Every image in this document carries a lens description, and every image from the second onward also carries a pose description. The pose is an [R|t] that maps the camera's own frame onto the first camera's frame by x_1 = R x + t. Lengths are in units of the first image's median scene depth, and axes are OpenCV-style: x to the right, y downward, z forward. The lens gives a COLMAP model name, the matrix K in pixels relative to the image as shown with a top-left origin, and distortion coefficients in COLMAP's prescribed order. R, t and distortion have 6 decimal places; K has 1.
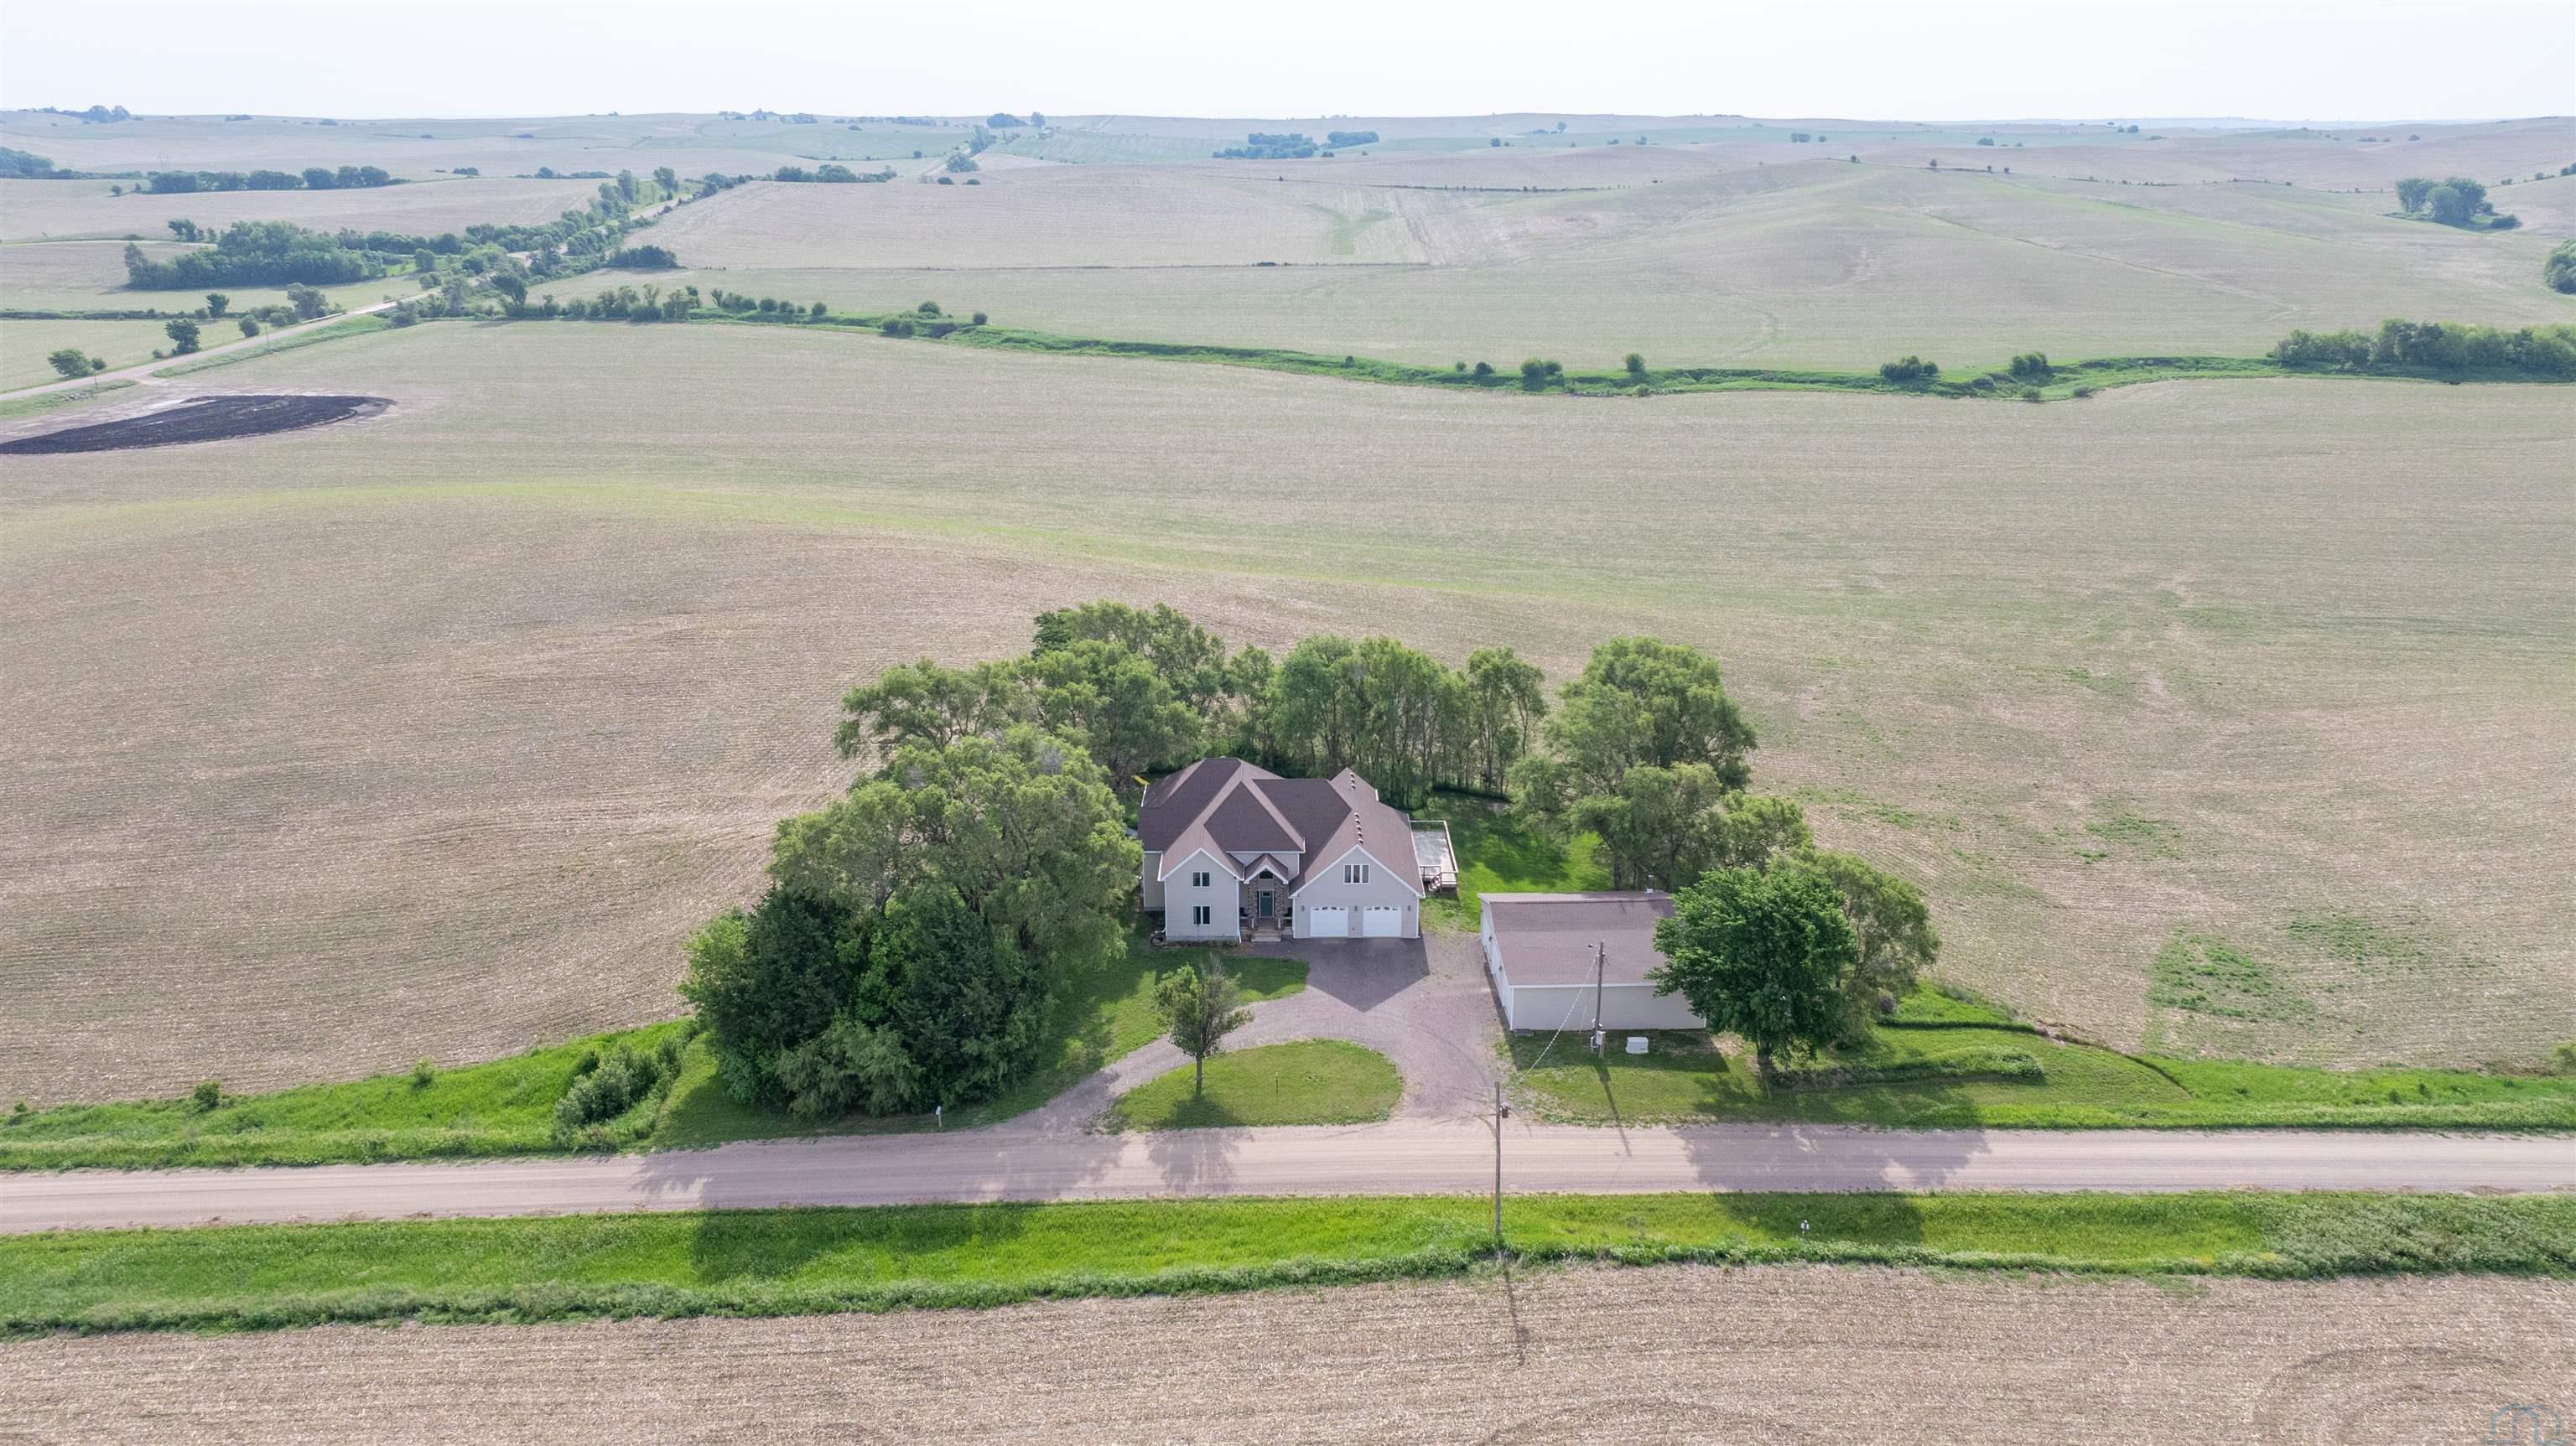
lens RADIAL K [[1813.3, 0, 1288.0], [0, 1813.3, 723.0], [0, 0, 1]] dist [0.017988, -0.116745]
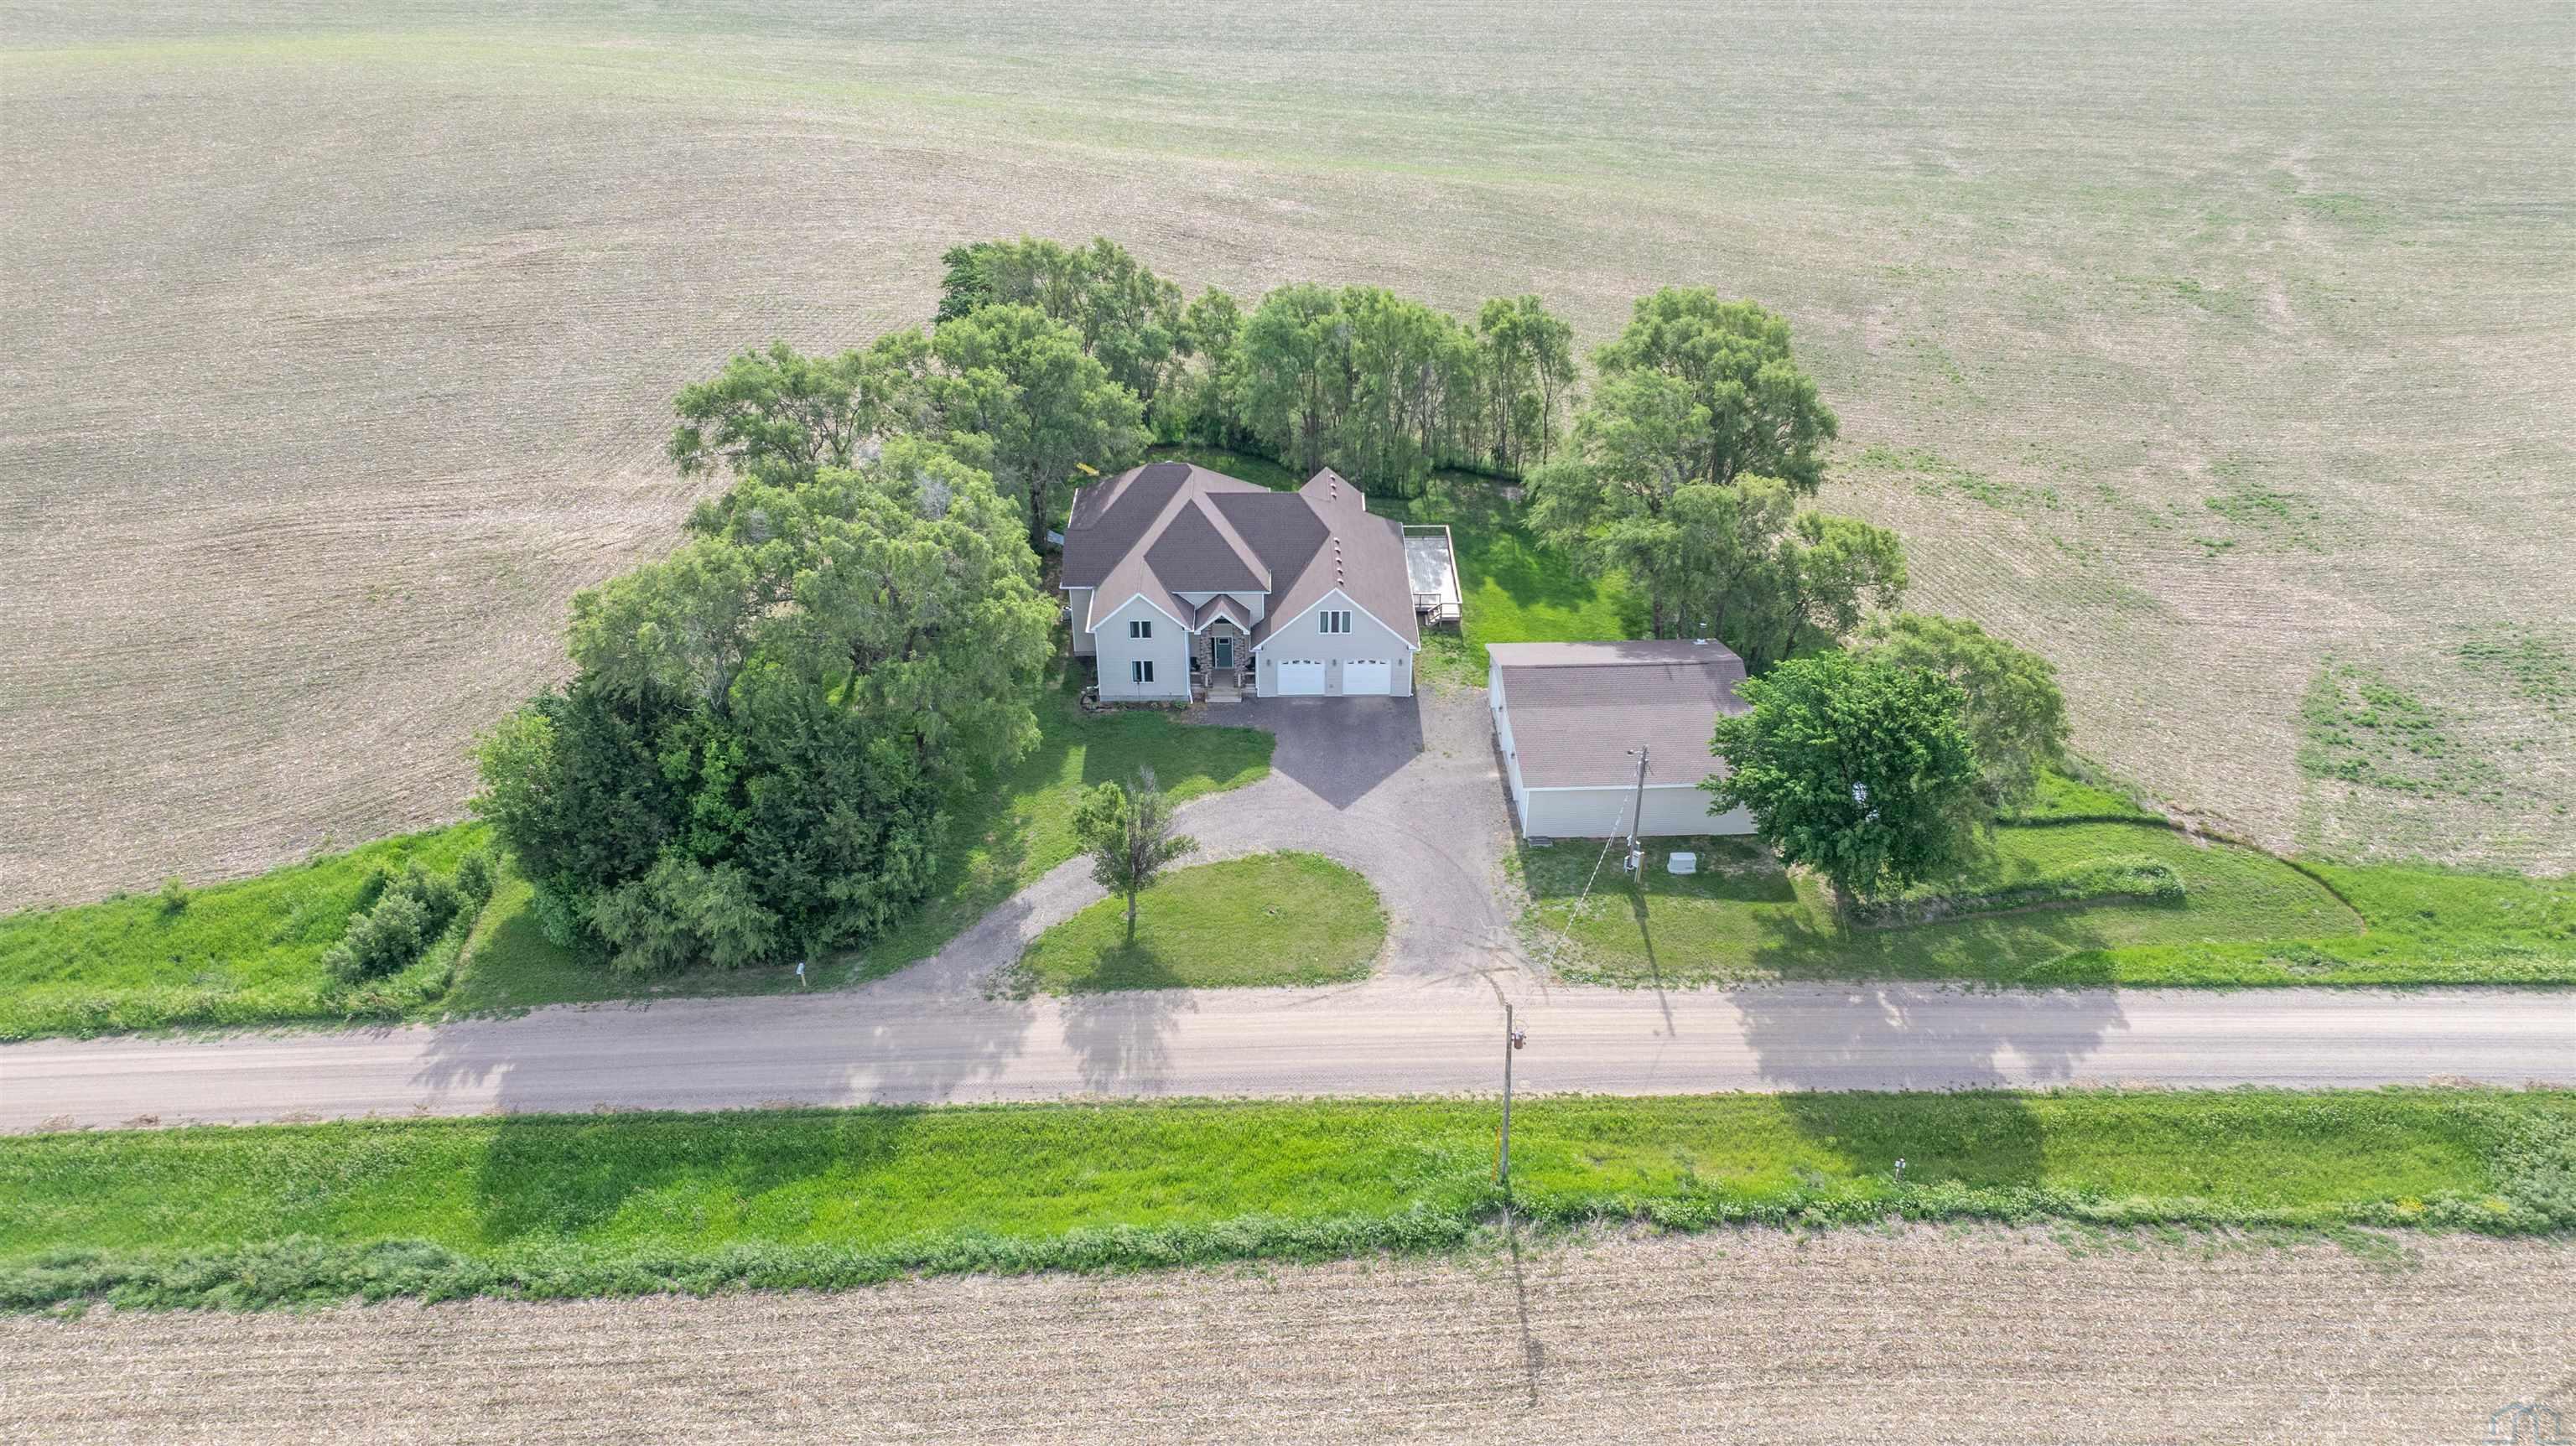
lens RADIAL K [[1814.0, 0, 1288.0], [0, 1814.0, 723.0], [0, 0, 1]] dist [-0.023267, 0.006513]
pose [[0.999998, -0.001614, -0.000971, 0.017548], [0.001804, 0.968777, 0.247928, -0.070718], [0.000540, -0.247929, 0.968778, 0.215065]]
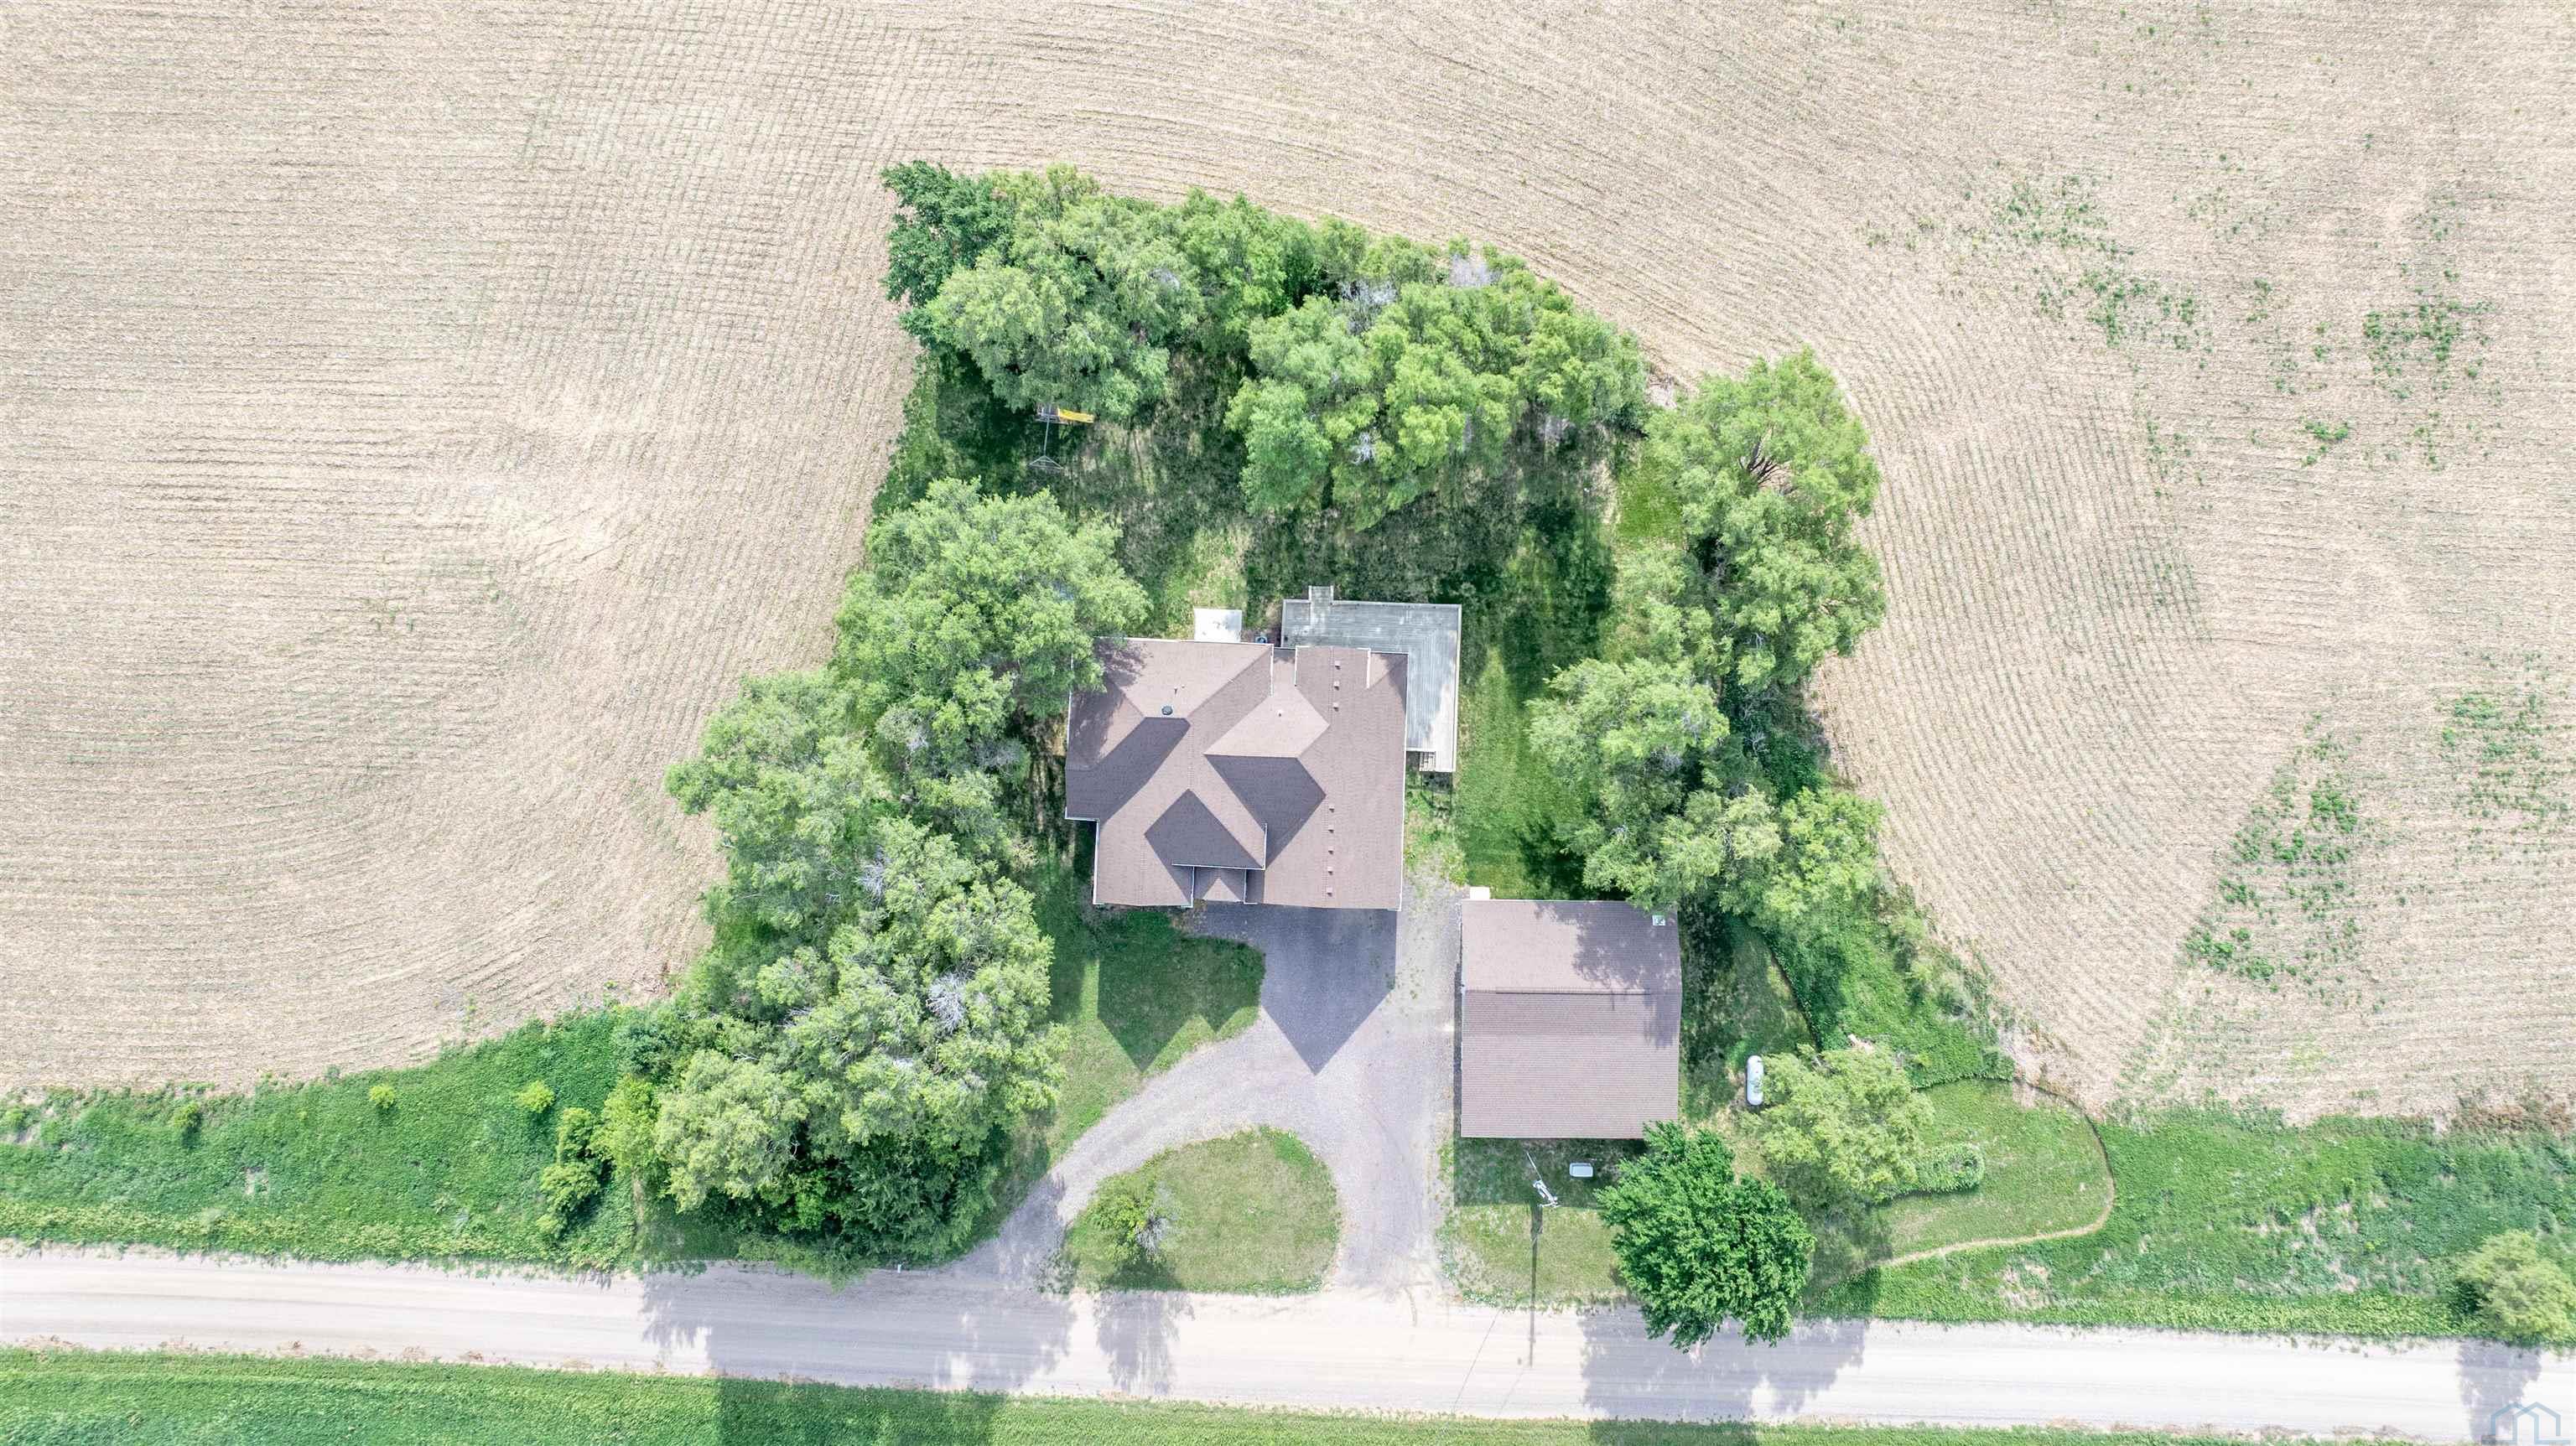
lens RADIAL K [[1813.3, 0, 1288.0], [0, 1813.3, 723.0], [0, 0, 1]] dist [0.017988, -0.116745]
pose [[0.998781, 0.049286, -0.002670, 0.019060], [-0.015633, 0.367173, 0.930021, -0.742448], [0.046817, -0.928846, 0.367496, 0.755737]]
